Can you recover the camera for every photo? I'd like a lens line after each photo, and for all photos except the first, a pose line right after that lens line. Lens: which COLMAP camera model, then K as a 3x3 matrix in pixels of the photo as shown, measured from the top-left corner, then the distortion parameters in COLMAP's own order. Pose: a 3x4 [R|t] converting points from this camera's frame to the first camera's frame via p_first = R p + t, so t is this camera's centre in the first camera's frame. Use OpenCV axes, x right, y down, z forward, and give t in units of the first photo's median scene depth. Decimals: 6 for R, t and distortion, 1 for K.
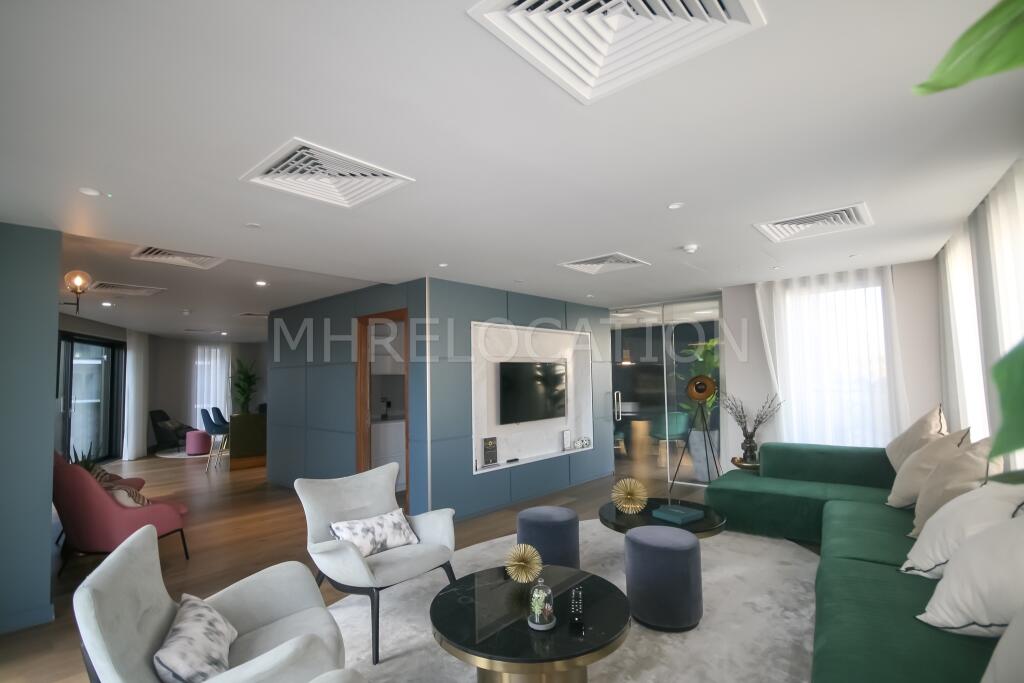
lens RADIAL K [[487.0, 0, 517.2], [0, 487.0, 349.8], [0, 0, 1]] dist [0.003830, 0.000590]
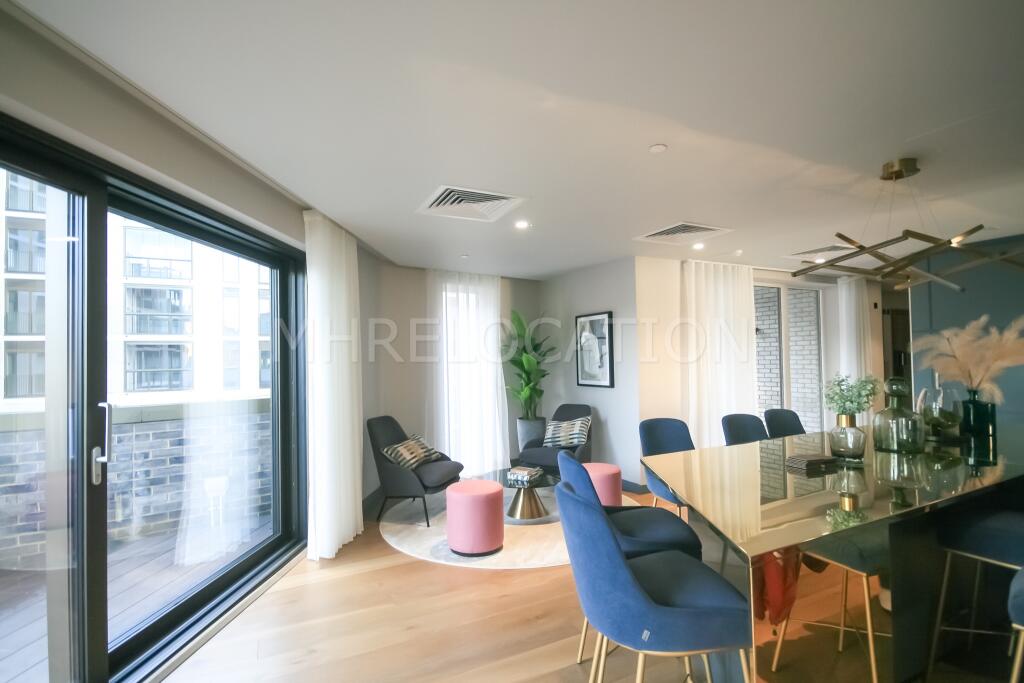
lens RADIAL K [[487.0, 0, 517.2], [0, 487.0, 349.8], [0, 0, 1]] dist [0.003830, 0.000590]
pose [[0.934719, -0.010456, -0.355235, -0.288499], [0.023884, 0.999155, 0.033436, 0.030913], [0.354585, -0.039738, 0.934179, 0.393526]]
